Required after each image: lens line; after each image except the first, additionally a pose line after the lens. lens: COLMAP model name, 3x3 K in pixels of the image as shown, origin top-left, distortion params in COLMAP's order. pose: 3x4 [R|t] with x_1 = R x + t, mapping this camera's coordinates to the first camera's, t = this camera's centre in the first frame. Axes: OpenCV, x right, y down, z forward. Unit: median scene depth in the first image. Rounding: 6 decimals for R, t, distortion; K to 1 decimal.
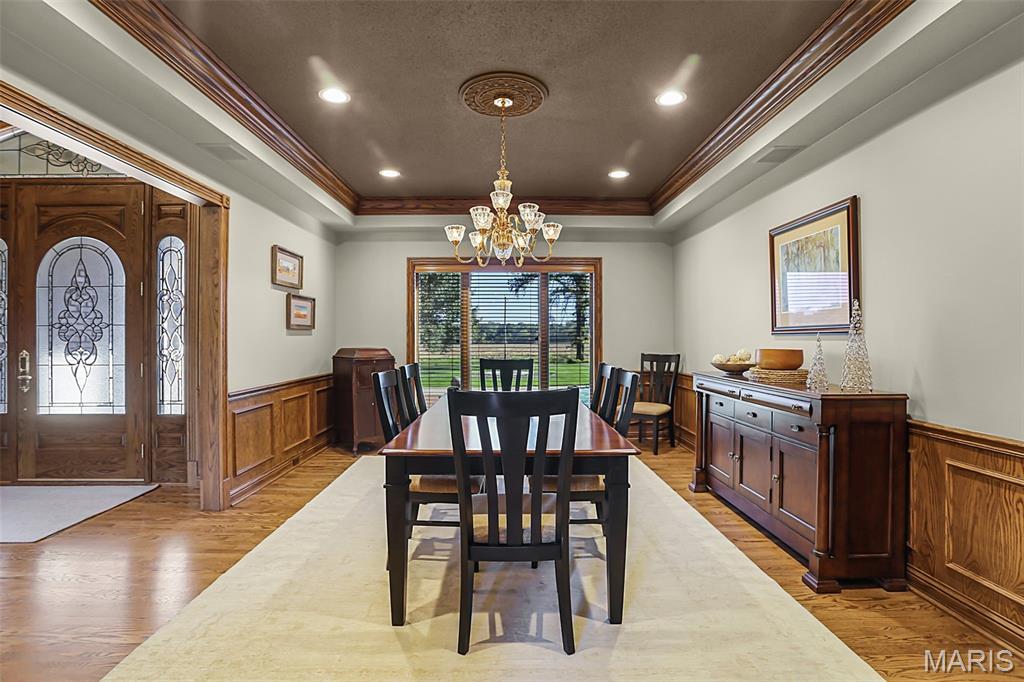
lens RADIAL K [[506.5, 0, 479.6], [0, 506.5, 335.8], [0, 0, 1]] dist [-0.059072, 0.025049]
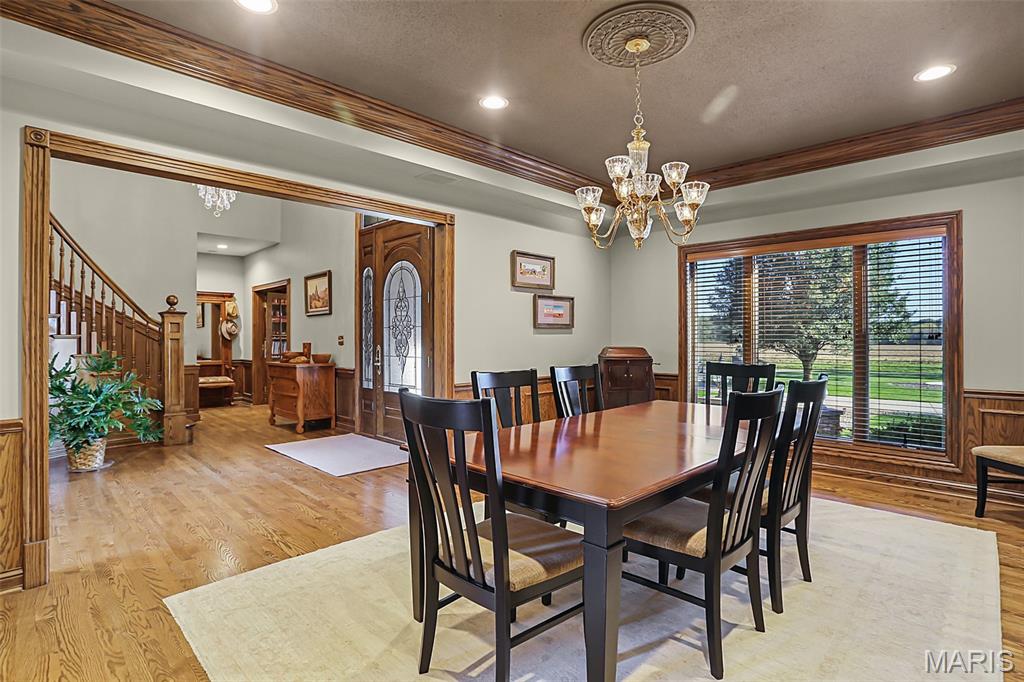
lens RADIAL K [[506.5, 0, 509.8], [0, 506.5, 336.9], [0, 0, 1]] dist [-0.059072, 0.025049]
pose [[0.713429, 0.000292, -0.700728, 0.368515], [0.002923, 0.999990, 0.003393, 0.001697], [0.700722, -0.004469, 0.713421, 0.223536]]
